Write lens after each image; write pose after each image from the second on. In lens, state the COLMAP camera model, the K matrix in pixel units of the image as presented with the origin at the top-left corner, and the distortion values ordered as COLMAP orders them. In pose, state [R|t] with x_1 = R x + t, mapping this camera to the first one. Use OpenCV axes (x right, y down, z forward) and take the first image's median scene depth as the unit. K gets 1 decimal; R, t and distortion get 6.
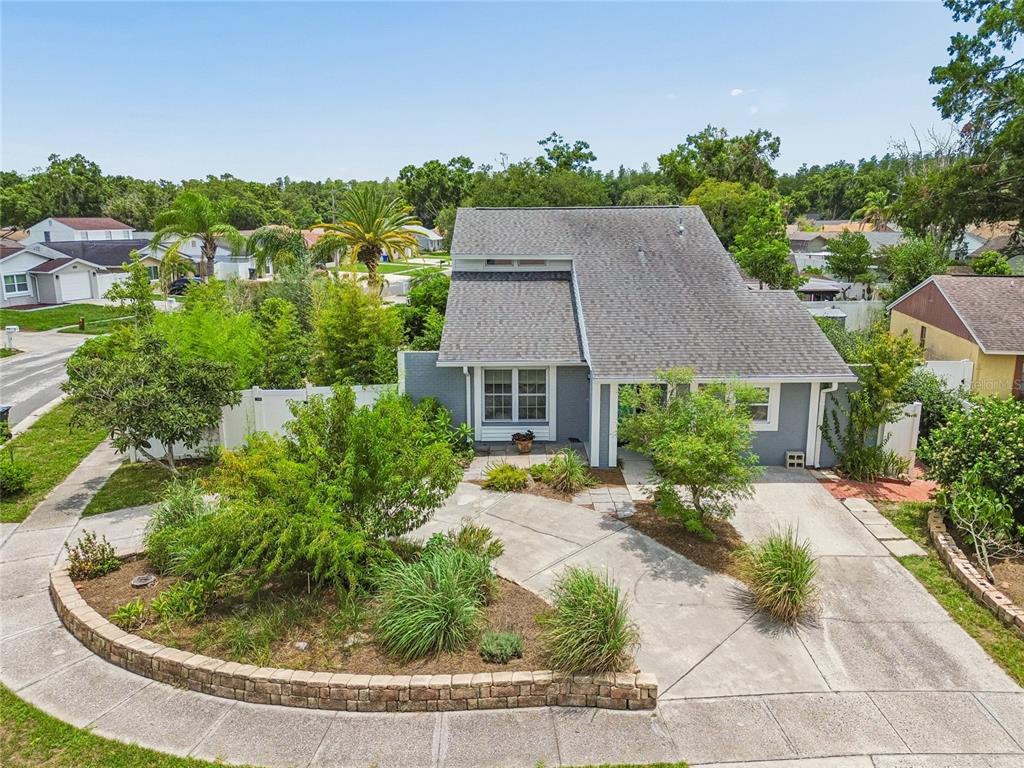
lens RADIAL K [[729.7, 0, 512.0], [0, 729.7, 384.0], [0, 0, 1]] dist [0.063794, -0.062790]
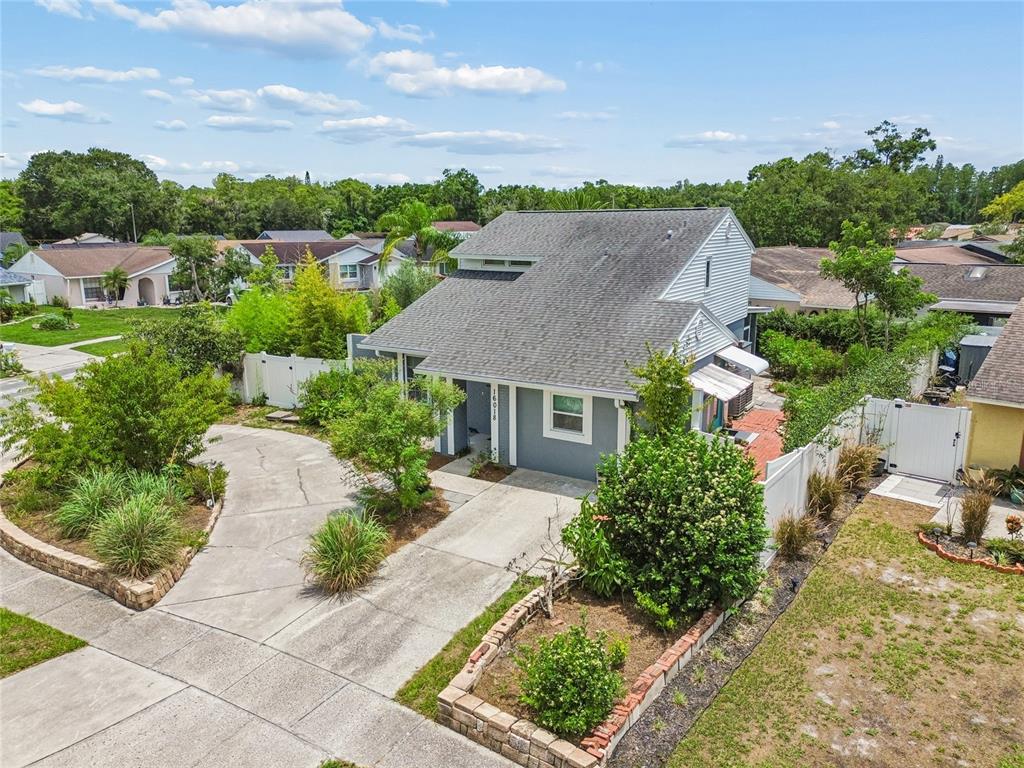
lens RADIAL K [[736.6, 0, 512.0], [0, 736.6, 384.0], [0, 0, 1]] dist [0.066384, -0.055747]
pose [[0.852647, 0.115270, -0.509613, 0.751129], [-0.117591, 0.992673, 0.027790, -0.029990], [0.509083, 0.036232, 0.859955, 0.119882]]
